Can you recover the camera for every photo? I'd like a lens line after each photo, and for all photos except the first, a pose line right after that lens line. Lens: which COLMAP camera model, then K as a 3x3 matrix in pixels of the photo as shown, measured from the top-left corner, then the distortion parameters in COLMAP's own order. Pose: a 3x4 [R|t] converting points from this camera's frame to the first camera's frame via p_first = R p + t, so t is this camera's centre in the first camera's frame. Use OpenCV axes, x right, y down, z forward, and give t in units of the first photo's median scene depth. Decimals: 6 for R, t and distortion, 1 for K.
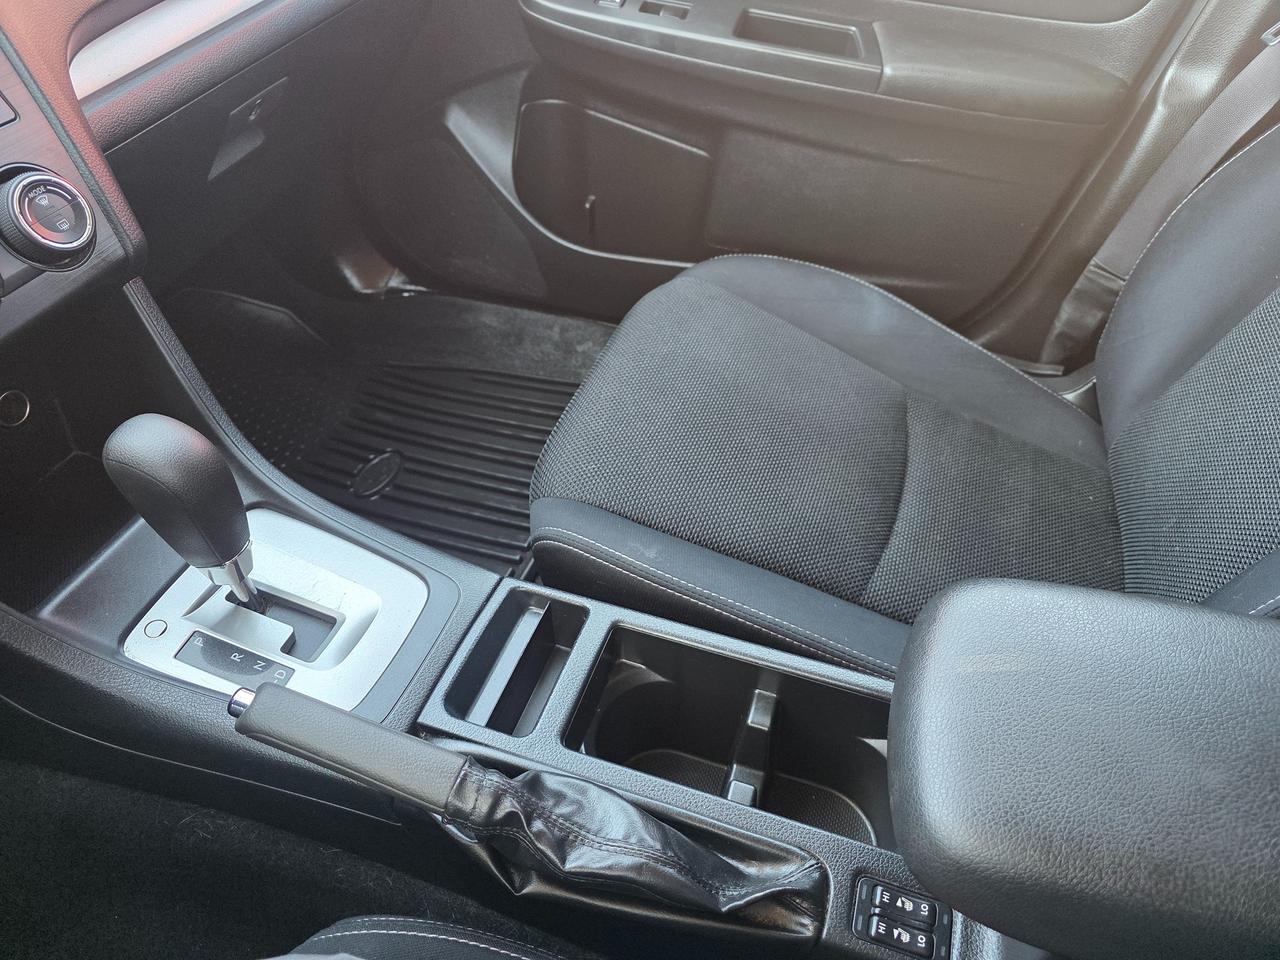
lens RADIAL K [[851.3, 0, 640.0], [0, 851.3, 480.0], [0, 0, 1]] dist [0.009366, -0.000890]
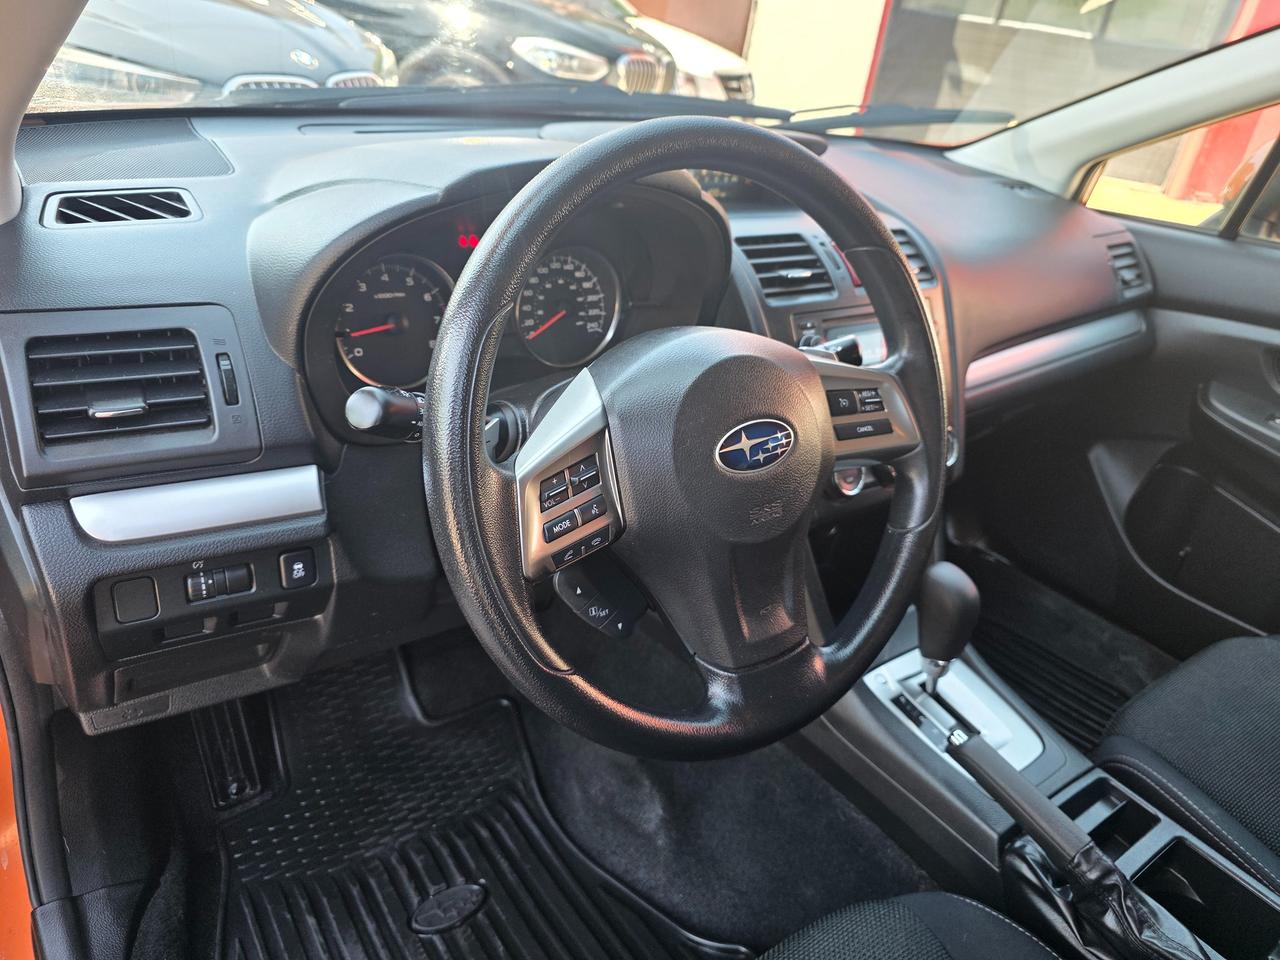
lens RADIAL K [[873.3, 0, 637.6], [0, 873.3, 473.7], [0, 0, 1]] dist [0.012838, -0.008367]
pose [[0.809975, 0.355577, -0.466375, -0.271317], [-0.482324, 0.856271, -0.184831, 0.330101], [0.333622, 0.374653, 0.865062, -0.667418]]
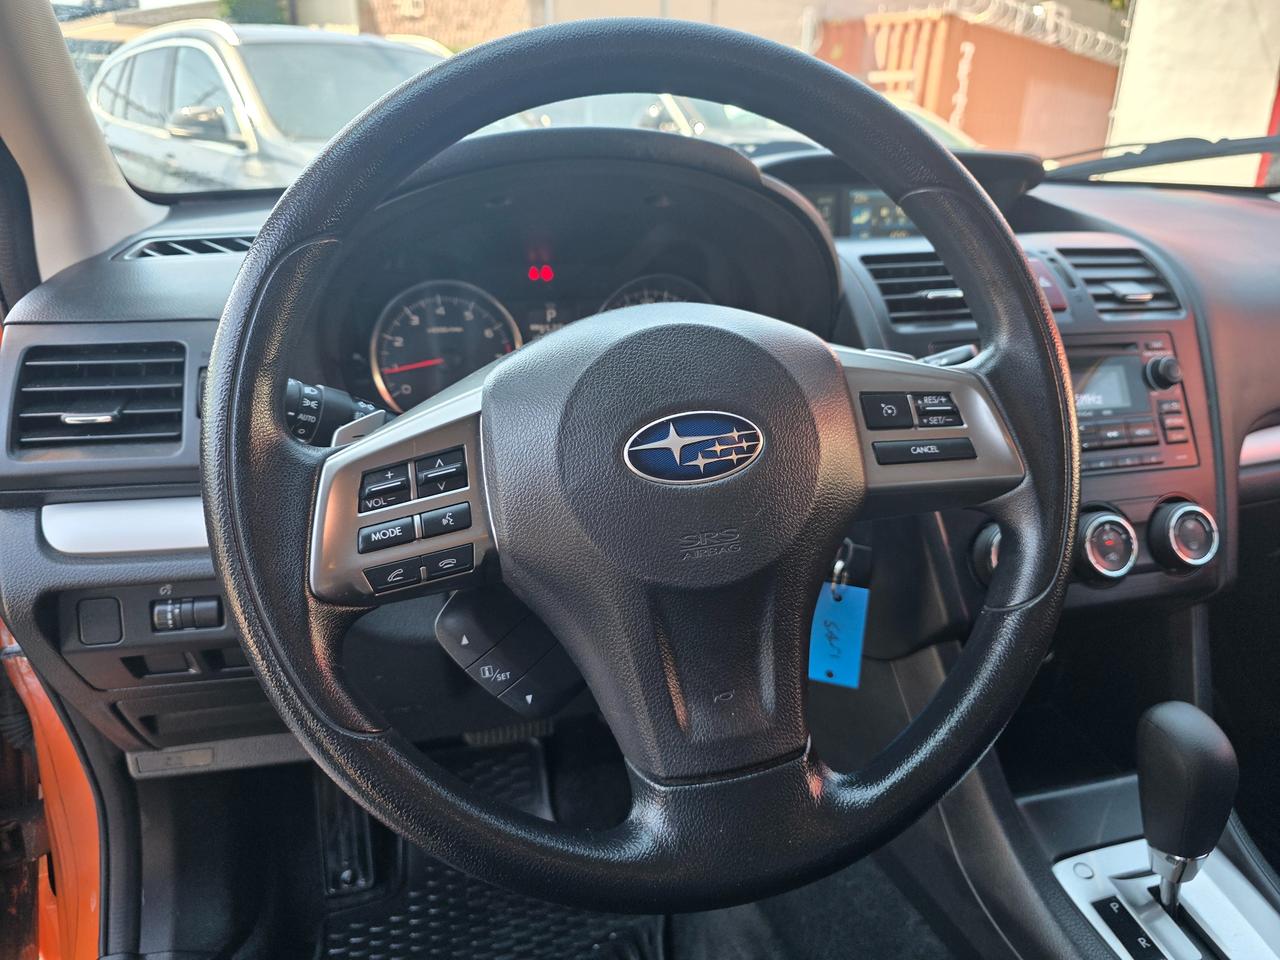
lens RADIAL K [[883.7, 0, 640.0], [0, 883.7, 480.0], [0, 0, 1]] dist [-0.001169, -0.004767]
pose [[0.562174, 0.290318, -0.774387, -0.133850], [-0.574821, 0.810371, -0.113488, 0.199597], [0.594593, 0.508934, 0.622451, -0.280854]]
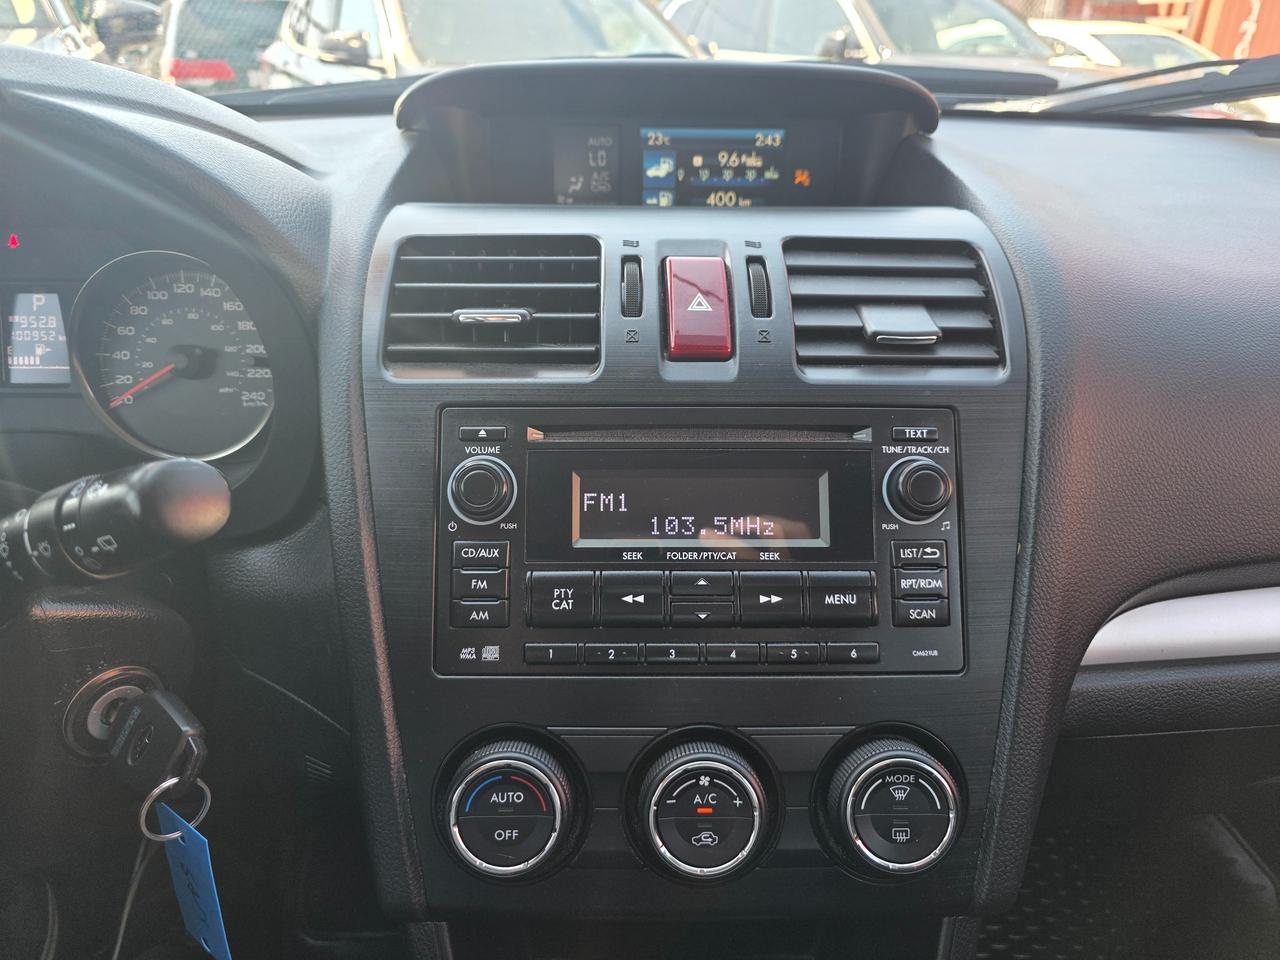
lens RADIAL K [[873.3, 0, 637.6], [0, 873.3, 473.7], [0, 0, 1]] dist [0.012838, -0.008367]
pose [[0.351639, 0.386468, -0.852639, -0.237940], [-0.656112, 0.751411, 0.069996, -0.353200], [0.667733, 0.534813, 0.517791, 0.316908]]
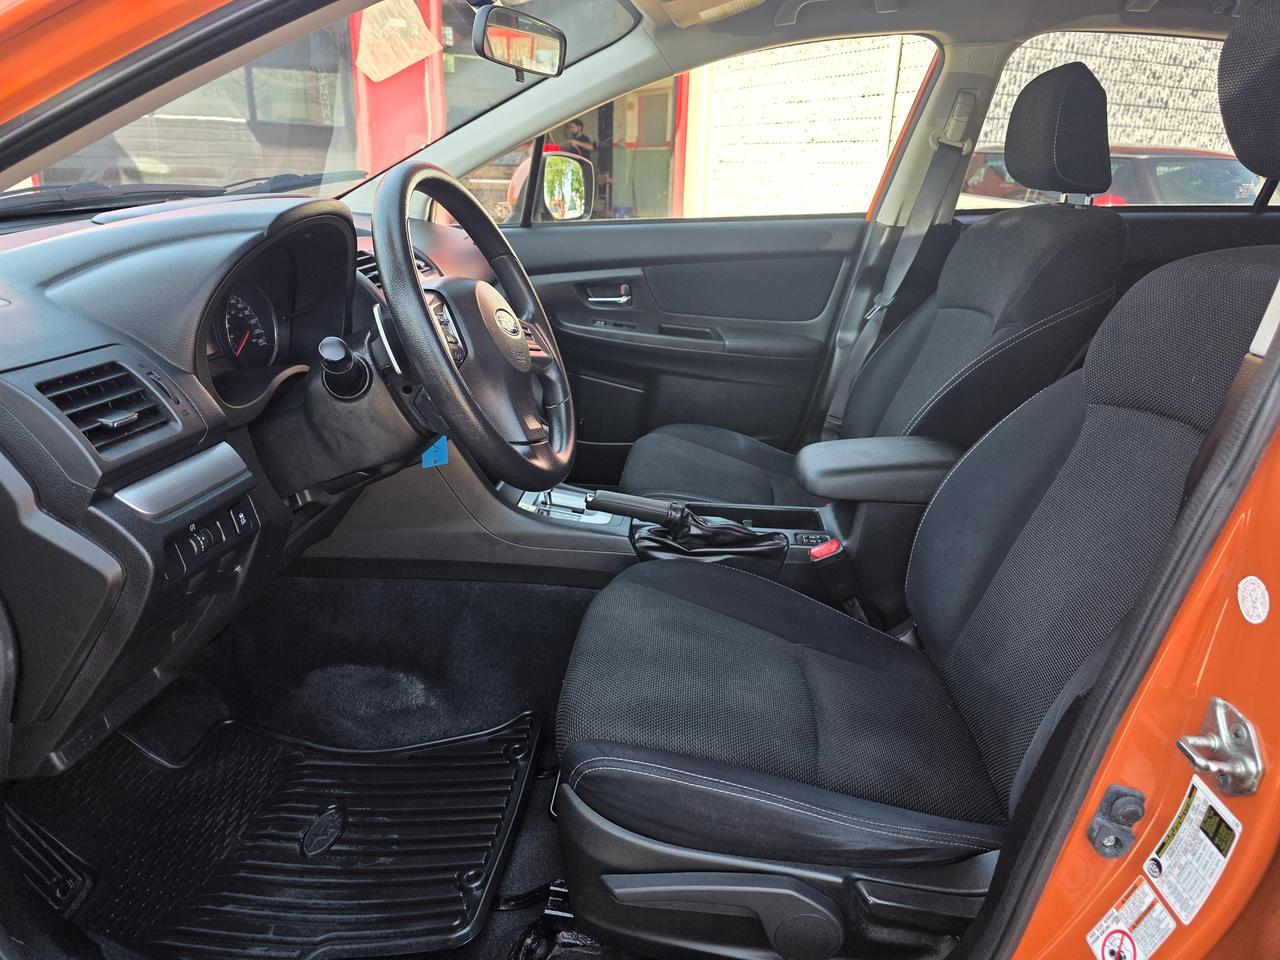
lens RADIAL K [[851.3, 0, 640.0], [0, 851.3, 480.0], [0, 0, 1]] dist [0.009366, -0.000890]
pose [[0.969291, -0.067043, 0.236603, -0.741423], [0.154594, 0.914356, -0.374238, 0.996171], [-0.191249, 0.399323, 0.896641, -1.254685]]
